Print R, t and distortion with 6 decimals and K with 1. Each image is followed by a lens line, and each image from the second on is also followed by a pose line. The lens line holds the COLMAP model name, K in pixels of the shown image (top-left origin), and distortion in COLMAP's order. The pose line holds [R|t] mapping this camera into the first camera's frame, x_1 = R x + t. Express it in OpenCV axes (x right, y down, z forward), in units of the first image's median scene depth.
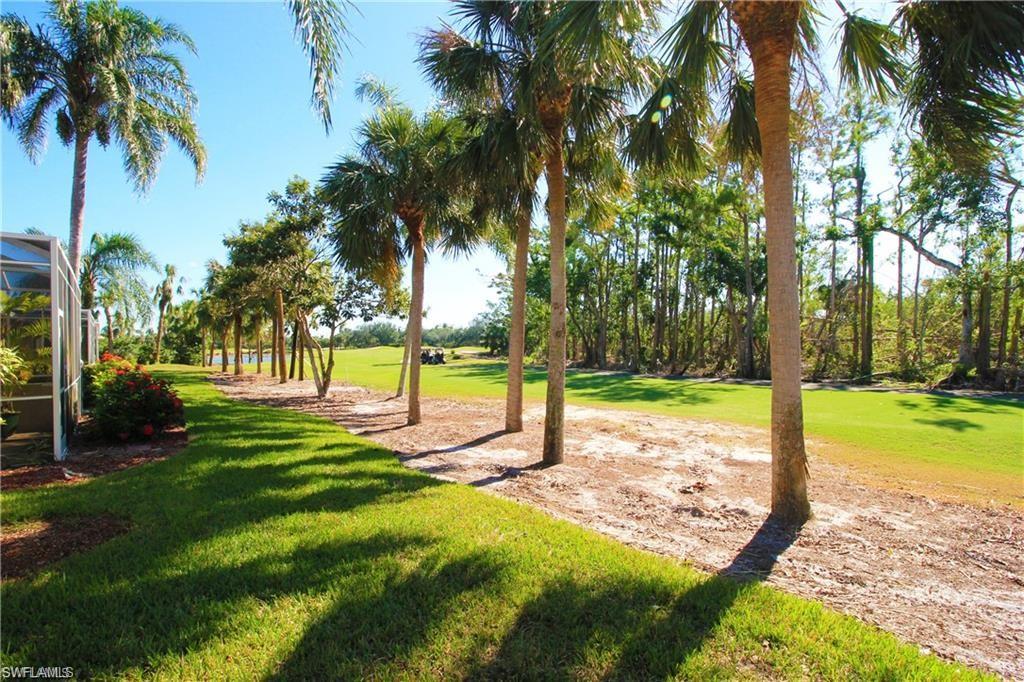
lens RADIAL K [[476.4, 0, 514.0], [0, 476.4, 344.3], [0, 0, 1]] dist [-0.014017, -0.000691]
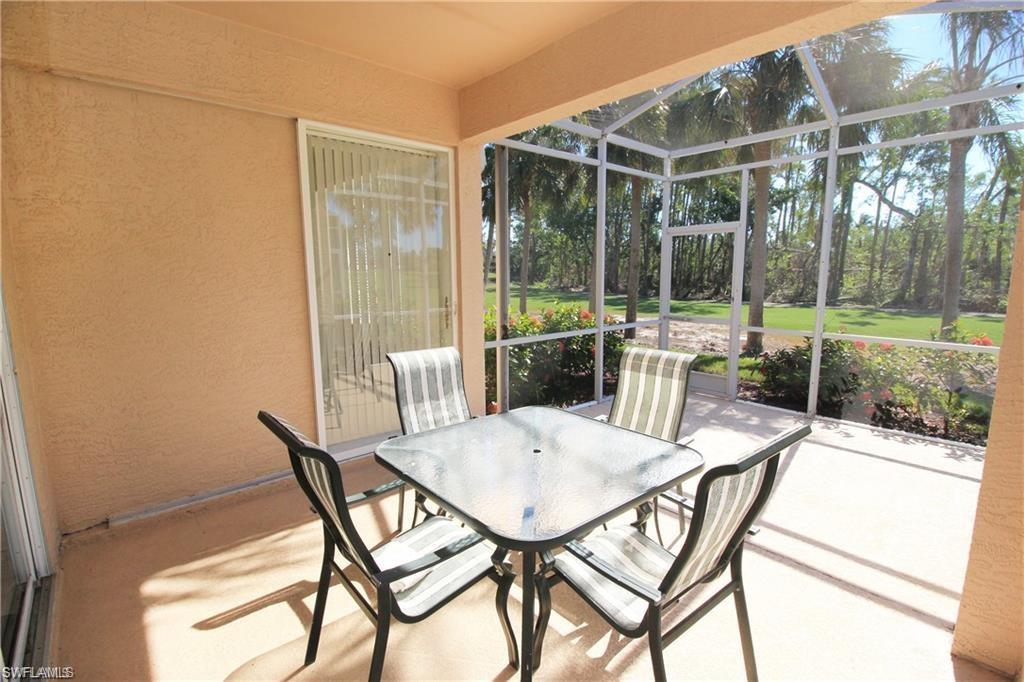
lens RADIAL K [[476.4, 0, 510.6], [0, 476.4, 346.2], [0, 0, 1]] dist [-0.014017, -0.000691]
pose [[0.999925, 0.007285, 0.009844, -0.145563], [-0.008753, 0.987341, 0.158369, -0.004082], [-0.008566, -0.158443, 0.987331, -0.298665]]
